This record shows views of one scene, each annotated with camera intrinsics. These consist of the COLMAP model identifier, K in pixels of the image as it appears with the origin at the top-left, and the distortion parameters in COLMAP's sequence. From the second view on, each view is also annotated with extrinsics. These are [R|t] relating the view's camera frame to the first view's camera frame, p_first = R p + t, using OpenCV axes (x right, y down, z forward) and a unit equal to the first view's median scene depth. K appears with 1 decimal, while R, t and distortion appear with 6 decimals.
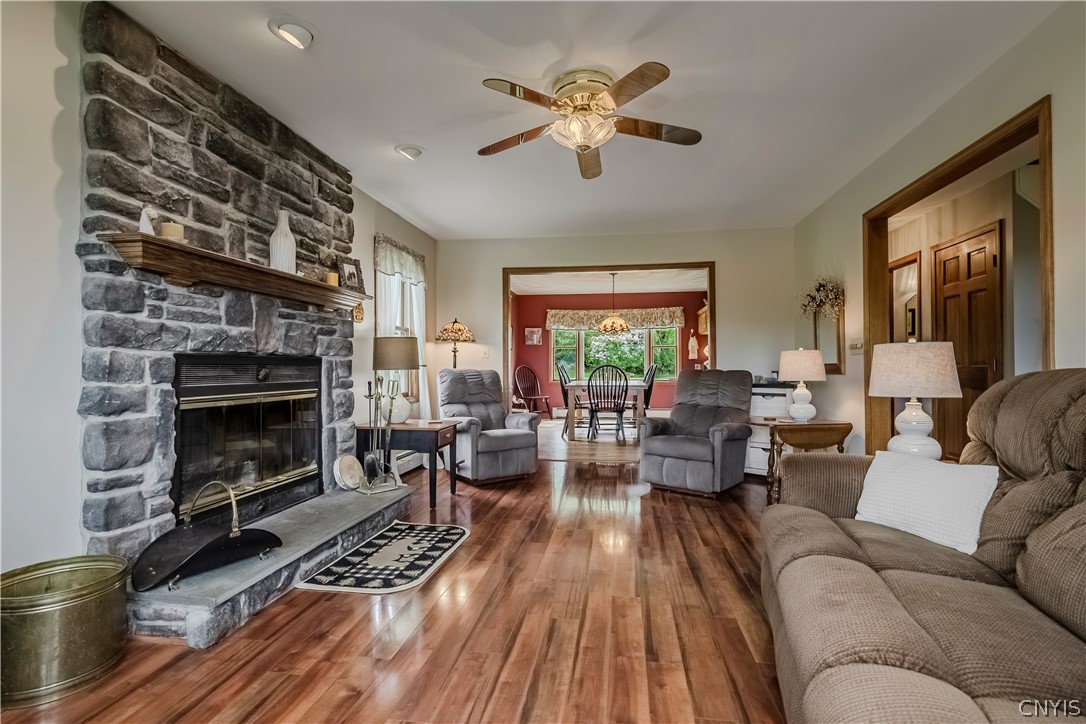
lens RADIAL K [[516.5, 0, 543.0], [0, 516.5, 362.0], [0, 0, 1]] dist [0.003101, -0.001538]
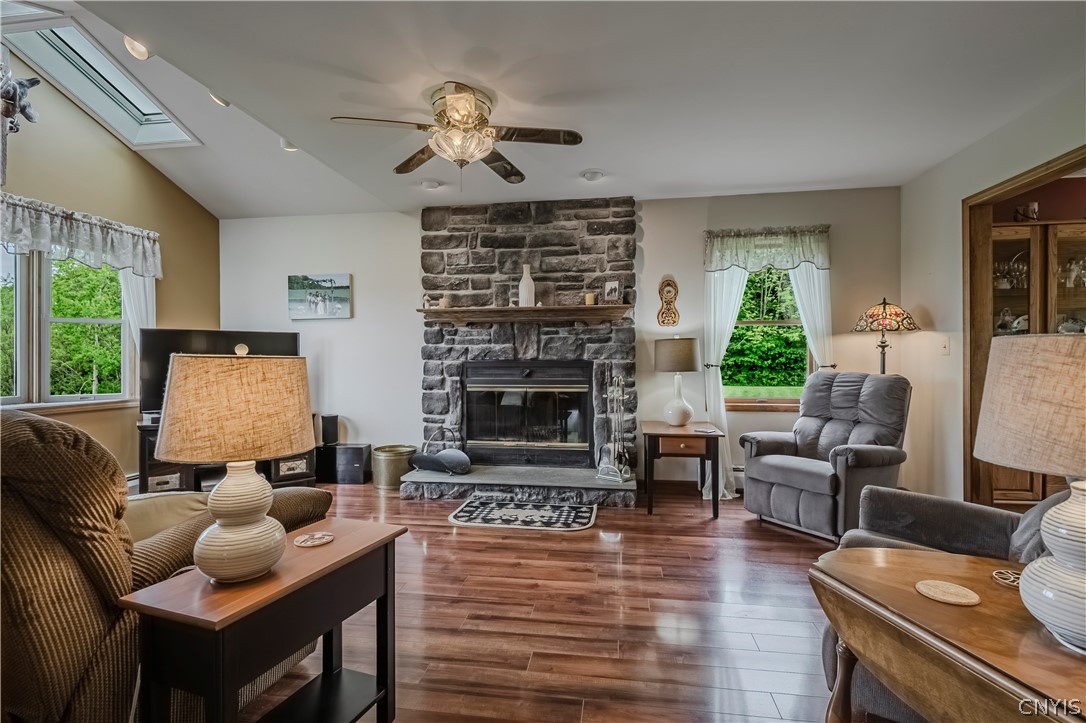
lens RADIAL K [[516.5, 0, 543.0], [0, 516.5, 361.5], [0, 0, 1]] dist [0.003101, -0.001538]
pose [[0.007255, 0.006111, -0.999955, 1.014629], [0.013790, 0.999886, 0.006211, -0.020281], [0.999879, -0.013834, 0.007170, 1.054419]]
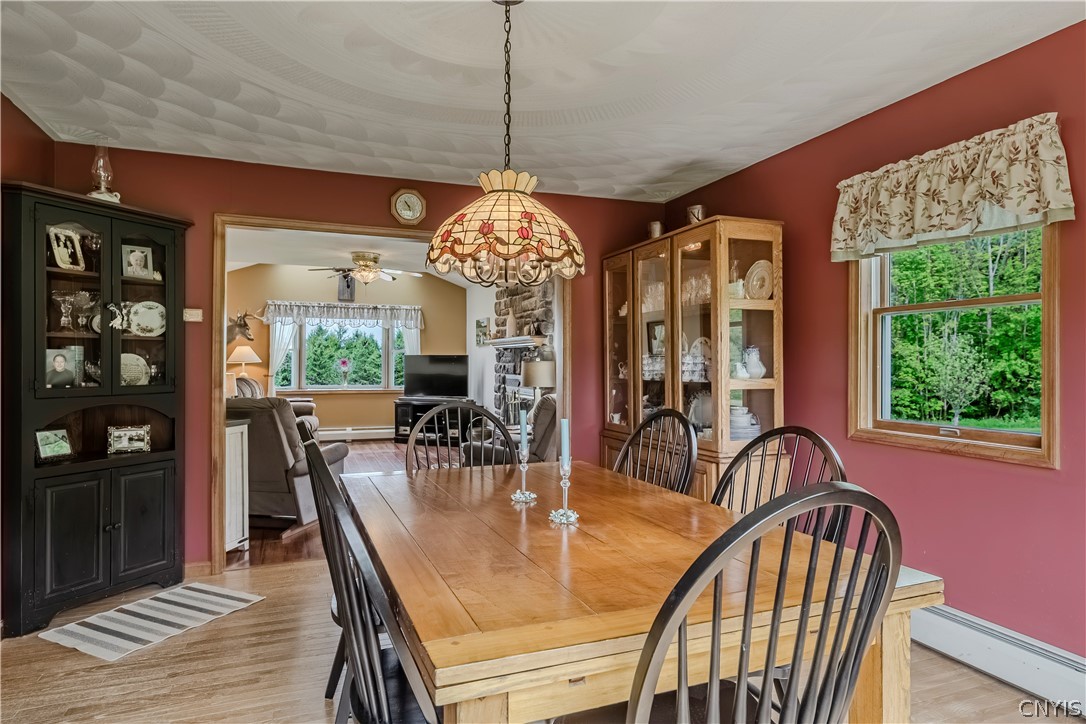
lens RADIAL K [[627.0, 0, 543.0], [0, 627.0, 362.0], [0, 0, 1]] dist [-0.000762, -0.000962]
pose [[-0.866304, -0.003349, -0.499507, 0.694264], [0.000760, 0.999968, -0.008023, -0.047688], [0.499517, -0.007330, -0.866273, 3.372135]]
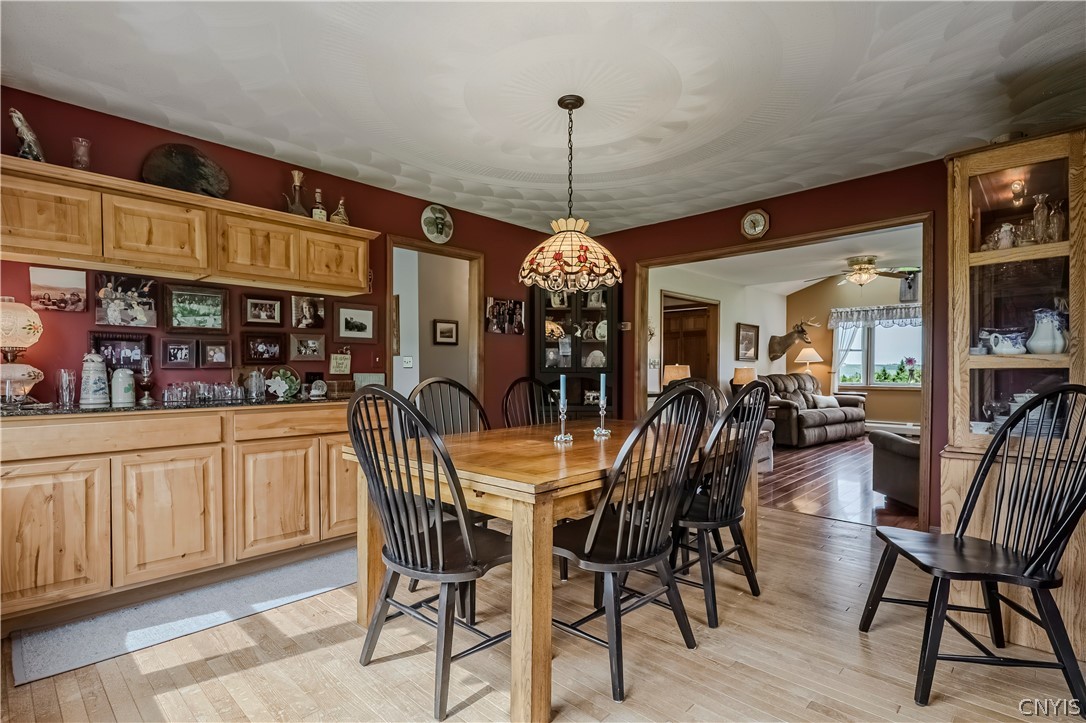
lens RADIAL K [[534.4, 0, 555.2], [0, 534.4, 379.4], [0, 0, 1]] dist [0.020535, -0.000310]
pose [[-0.829463, -0.010012, 0.558472, -0.131262], [-0.003639, 0.999915, 0.012521, 0.003087], [-0.558550, 0.008353, -0.829429, 3.542233]]
